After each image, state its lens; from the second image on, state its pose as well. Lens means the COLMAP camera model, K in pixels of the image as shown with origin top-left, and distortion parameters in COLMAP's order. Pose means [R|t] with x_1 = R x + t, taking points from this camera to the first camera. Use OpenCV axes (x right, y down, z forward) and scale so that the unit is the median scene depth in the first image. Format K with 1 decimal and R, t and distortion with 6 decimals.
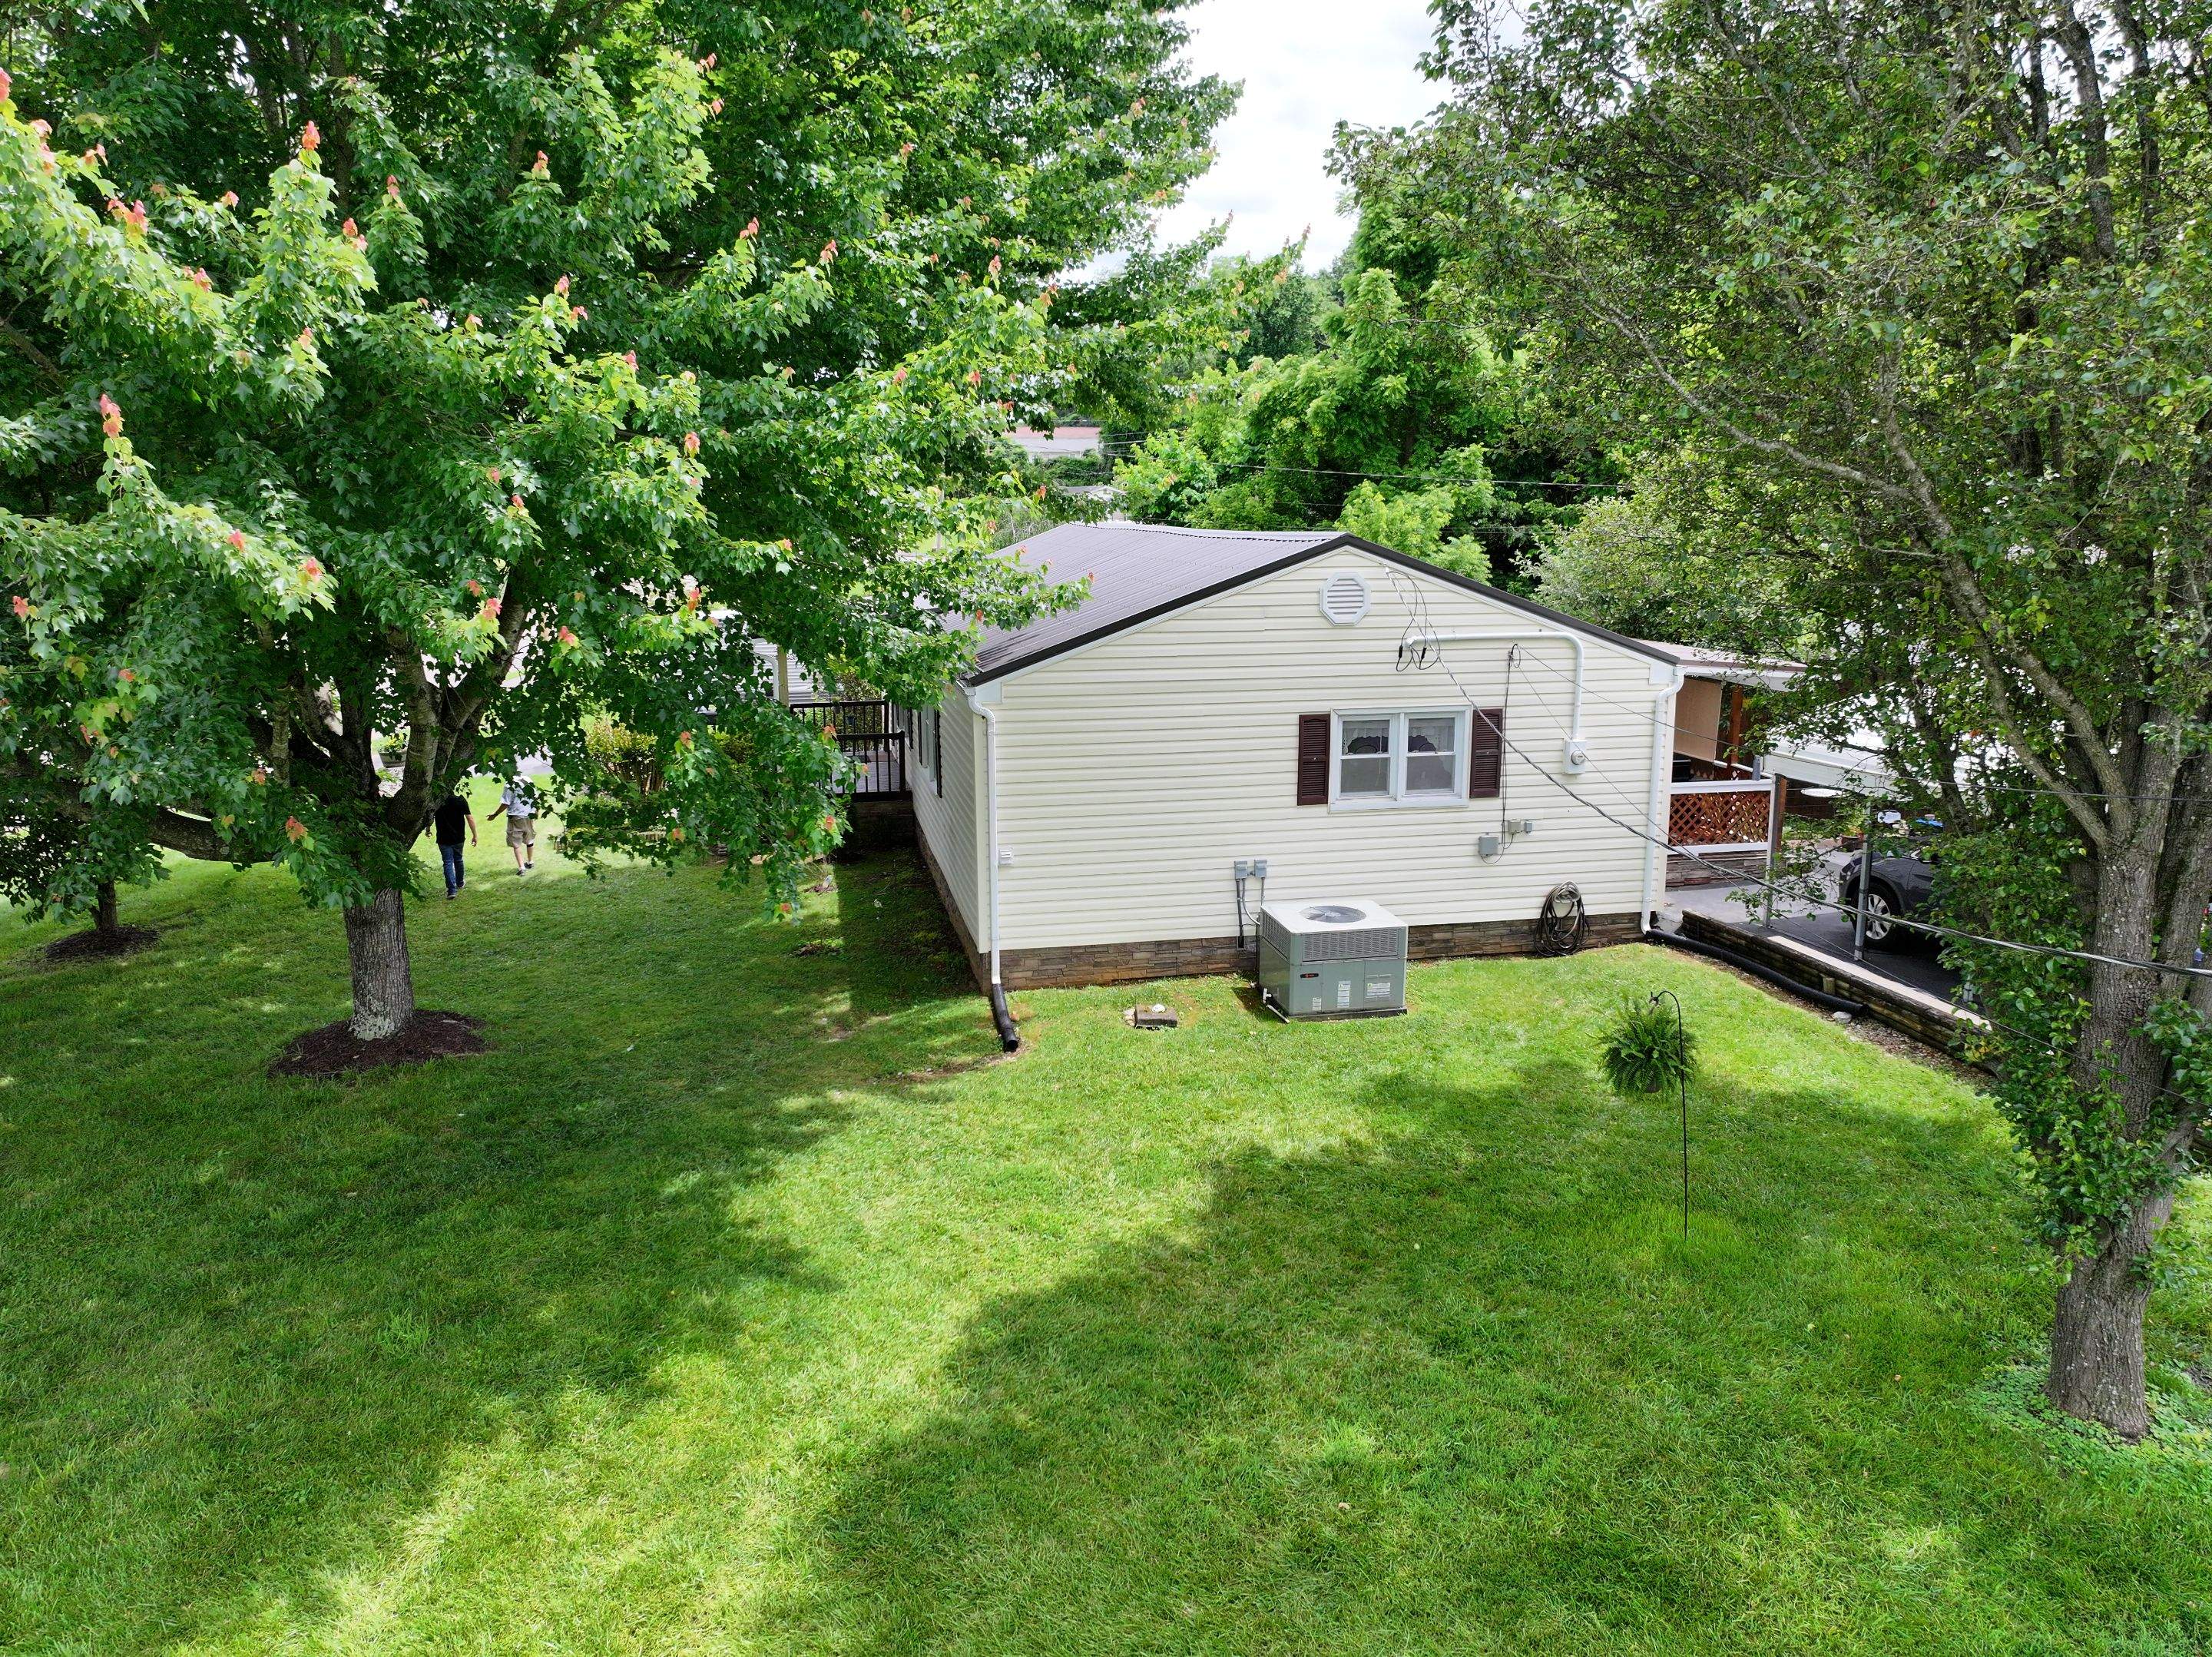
lens RADIAL K [[1543.5, 0, 1106.0], [0, 1543.5, 828.5], [0, 0, 1]] dist [-0.002466, 0.010726]
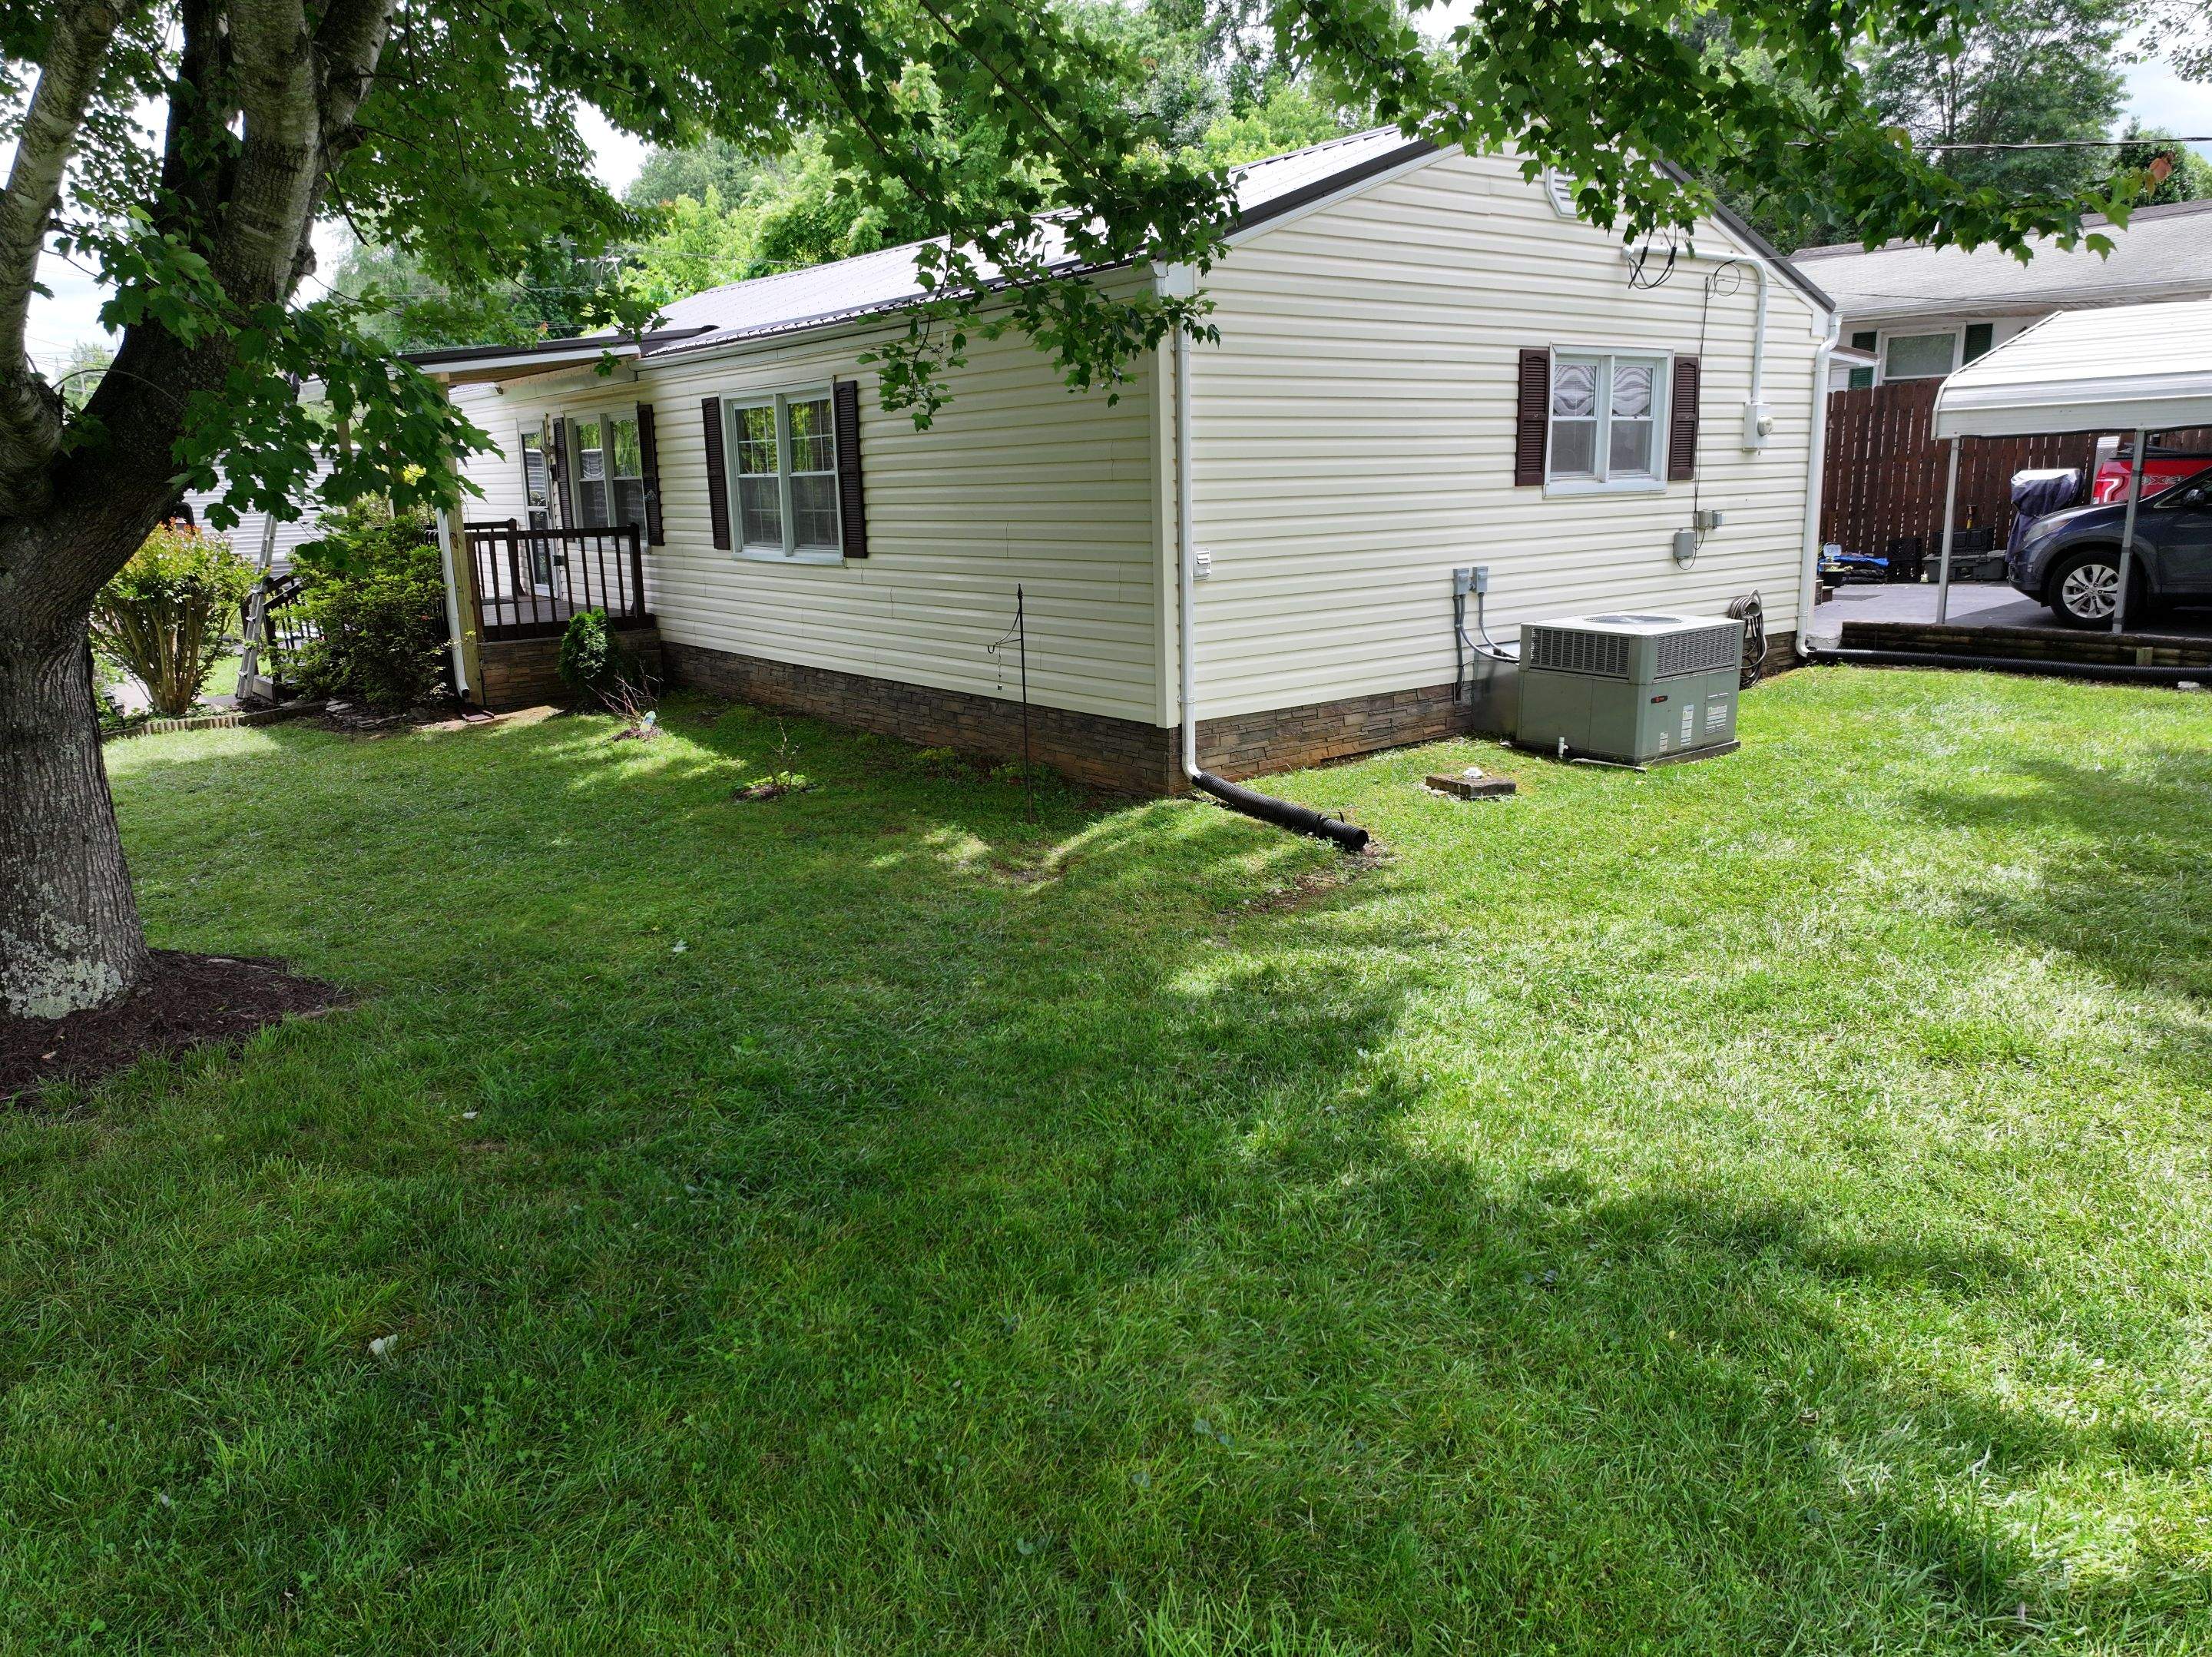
lens RADIAL K [[1531.2, 0, 1112.5], [0, 1531.2, 855.4], [0, 0, 1]] dist [-0.003236, 0.000811]
pose [[0.899171, -0.123410, 0.419836, -0.348129], [0.108084, 0.992317, 0.060204, 0.088692], [-0.424040, -0.008756, 0.905601, 0.445513]]
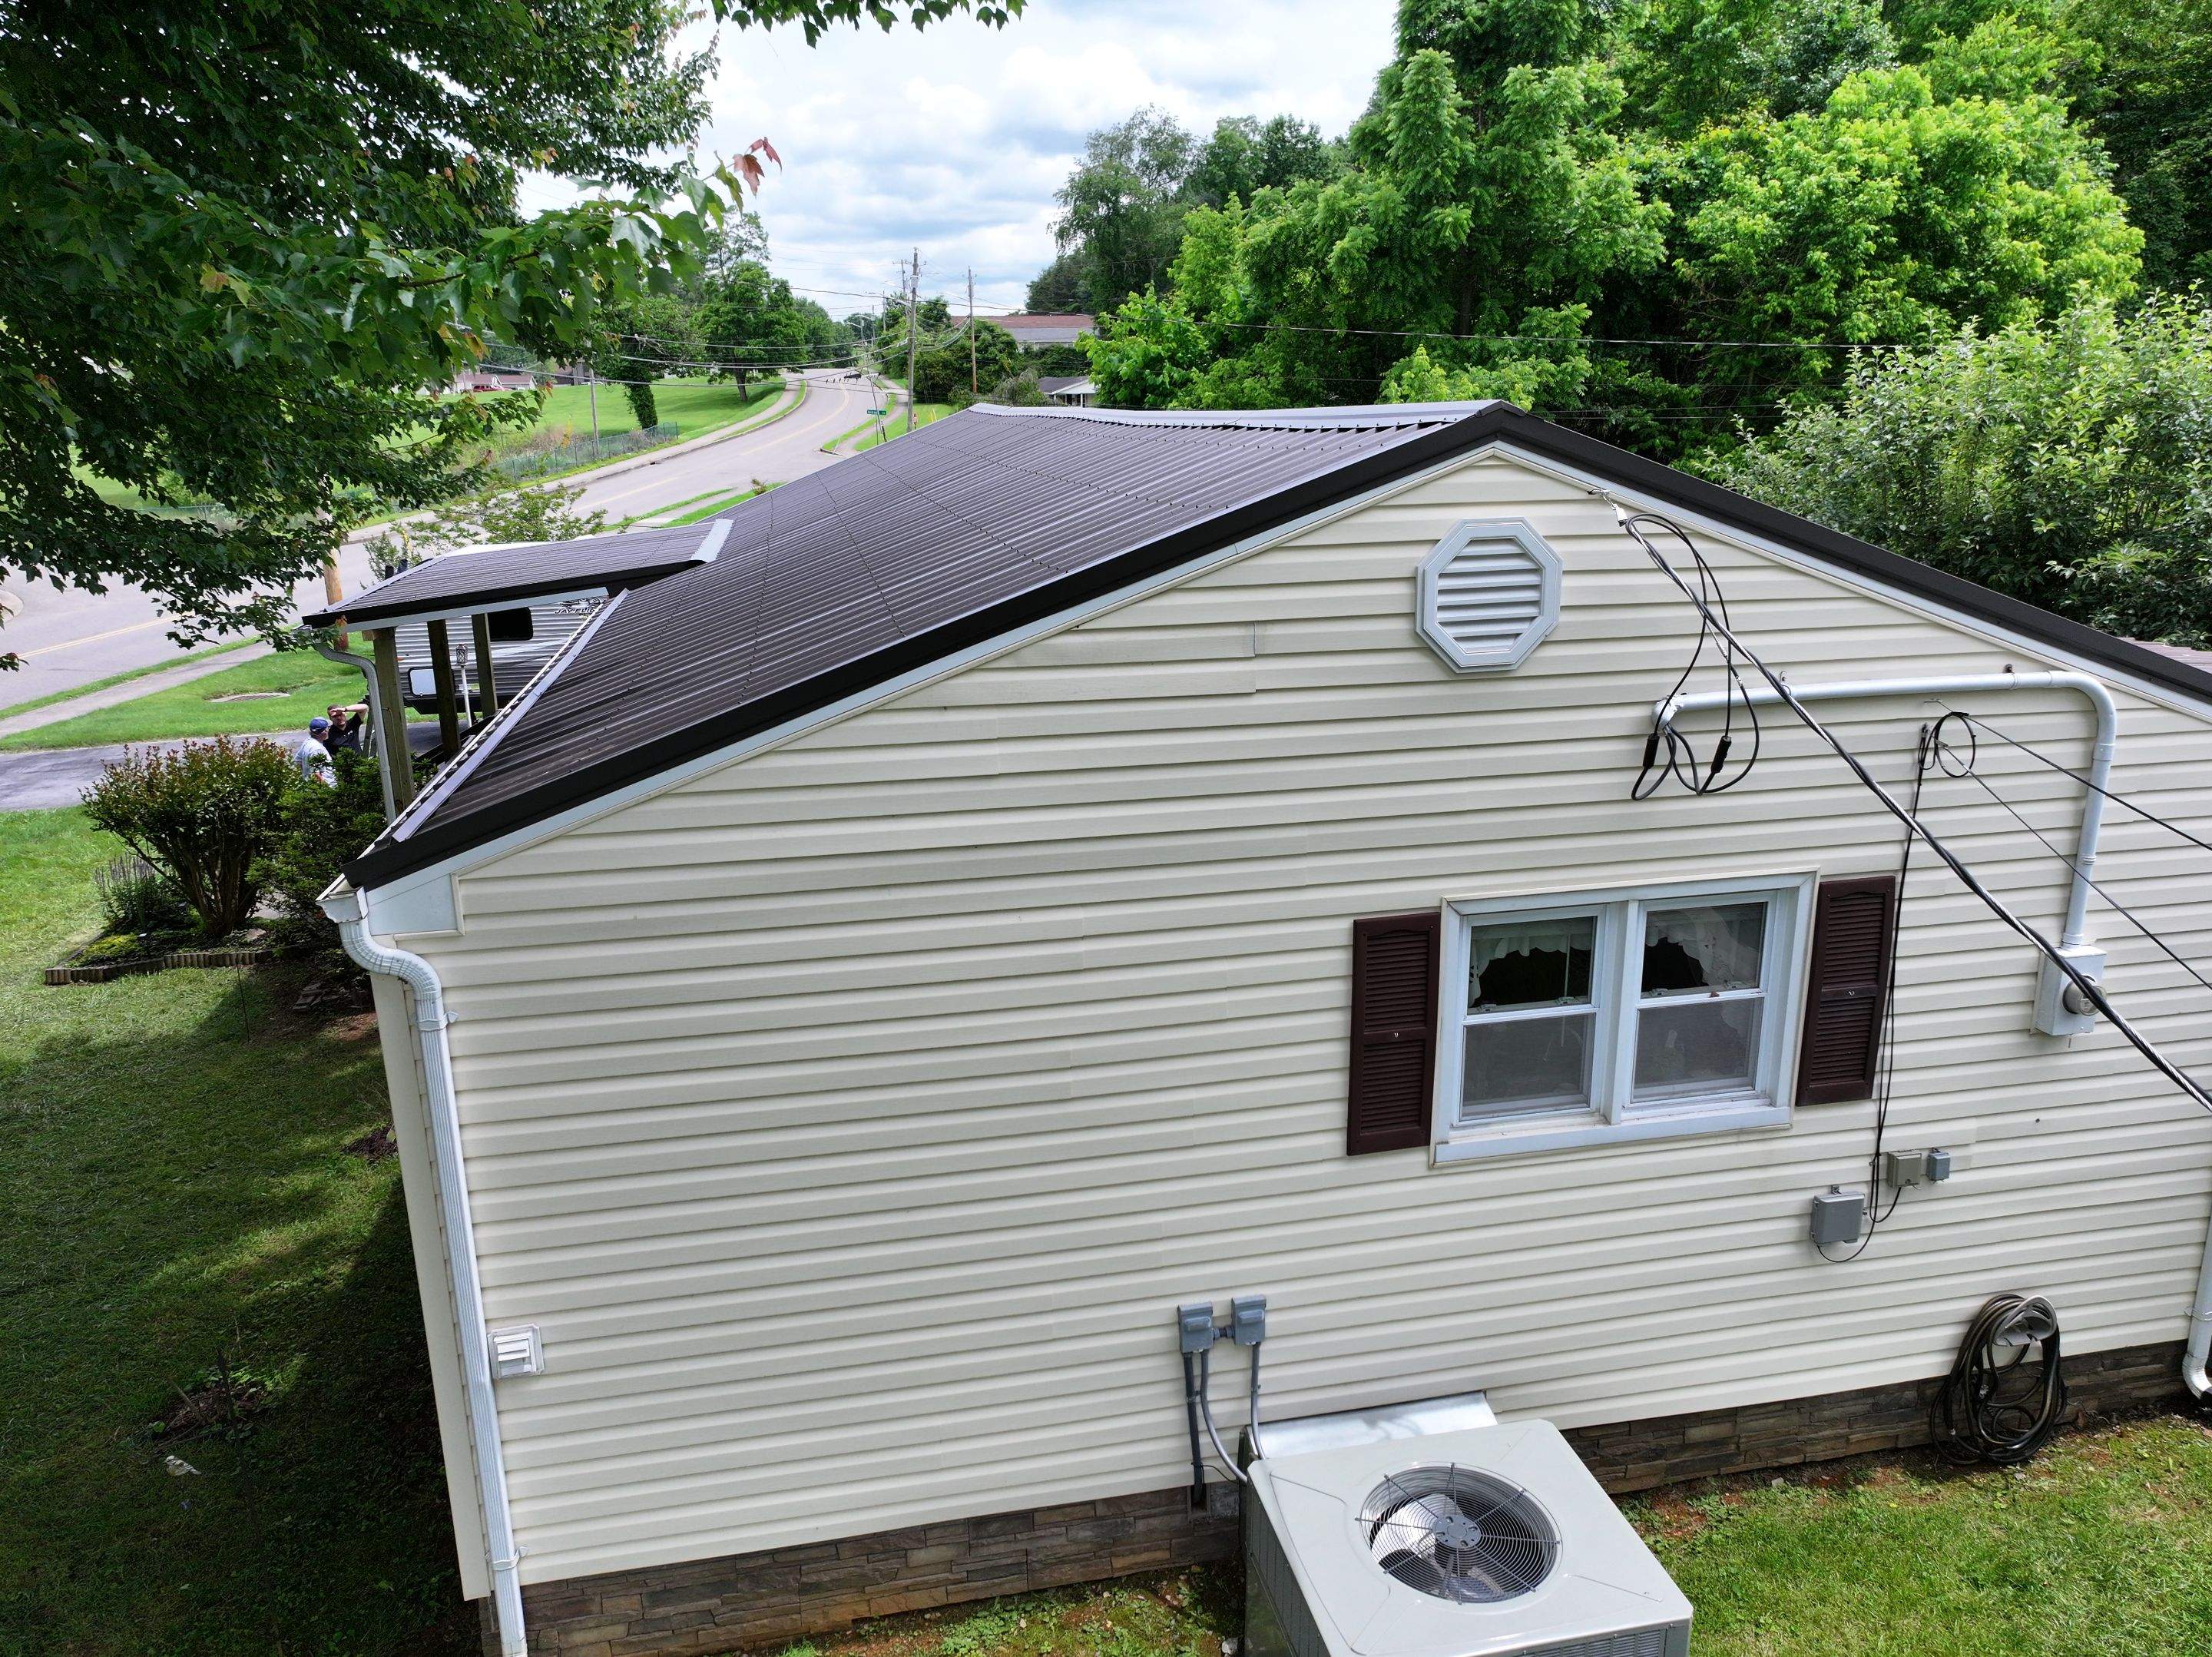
lens RADIAL K [[1543.5, 0, 1106.0], [0, 1543.5, 828.5], [0, 0, 1]] dist [-0.002466, 0.010726]
pose [[0.999917, -0.008522, -0.009708, 0.070086], [0.009117, 0.997976, 0.062938, -0.115485], [0.009152, -0.063022, 0.997970, 0.631422]]
